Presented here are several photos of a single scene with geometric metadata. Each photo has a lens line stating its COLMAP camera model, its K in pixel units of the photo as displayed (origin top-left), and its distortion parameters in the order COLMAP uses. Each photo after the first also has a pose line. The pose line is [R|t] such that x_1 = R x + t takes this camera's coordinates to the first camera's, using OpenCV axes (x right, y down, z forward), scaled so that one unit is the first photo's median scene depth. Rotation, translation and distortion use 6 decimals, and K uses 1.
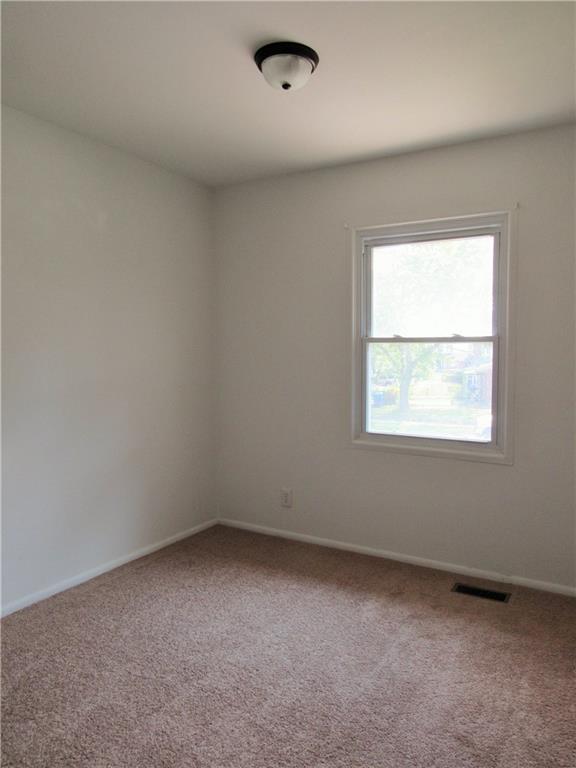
lens RADIAL K [[545.0, 0, 288.0], [0, 545.0, 381.6], [0, 0, 1]] dist [-0.049164, 0.020388]
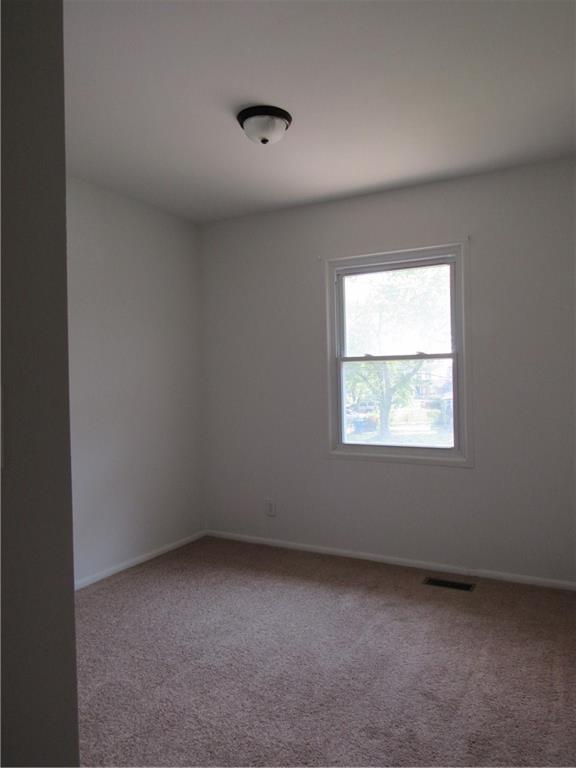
lens RADIAL K [[545.0, 0, 288.1], [0, 545.0, 382.5], [0, 0, 1]] dist [-0.049164, 0.020388]
pose [[0.999191, -0.018565, 0.035674, -0.003301], [0.020430, 0.998404, -0.052657, 0.033711], [-0.034639, 0.053343, 0.997975, -0.123424]]
